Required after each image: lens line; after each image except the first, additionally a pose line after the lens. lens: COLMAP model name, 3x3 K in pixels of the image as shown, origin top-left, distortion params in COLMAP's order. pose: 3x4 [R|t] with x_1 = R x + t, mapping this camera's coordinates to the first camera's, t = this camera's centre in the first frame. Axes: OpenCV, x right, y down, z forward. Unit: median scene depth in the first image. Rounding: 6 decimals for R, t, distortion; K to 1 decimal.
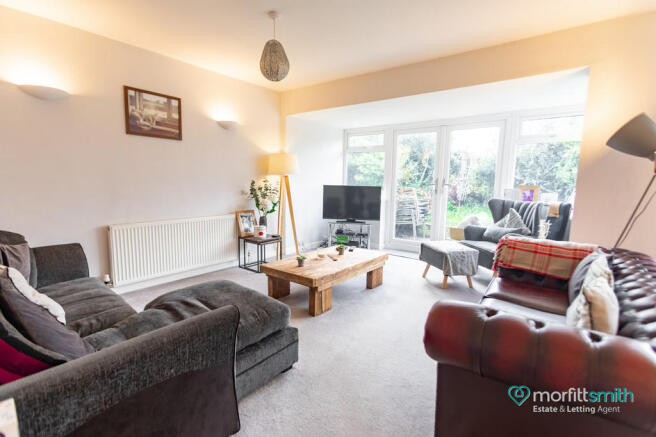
lens RADIAL K [[309.1, 0, 328.3], [0, 309.1, 222.1], [0, 0, 1]] dist [0.011955, -0.000051]
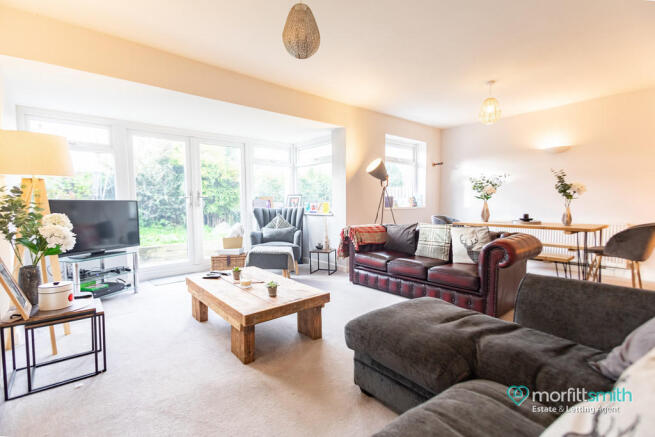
lens RADIAL K [[308.6, 0, 327.8], [0, 308.6, 222.1], [0, 0, 1]] dist [0.011955, -0.000051]
pose [[0.221463, -0.078760, 0.971983, -0.483200], [0.136559, 0.989416, 0.049059, -0.037620], [-0.965560, 0.121869, 0.229875, 0.397975]]
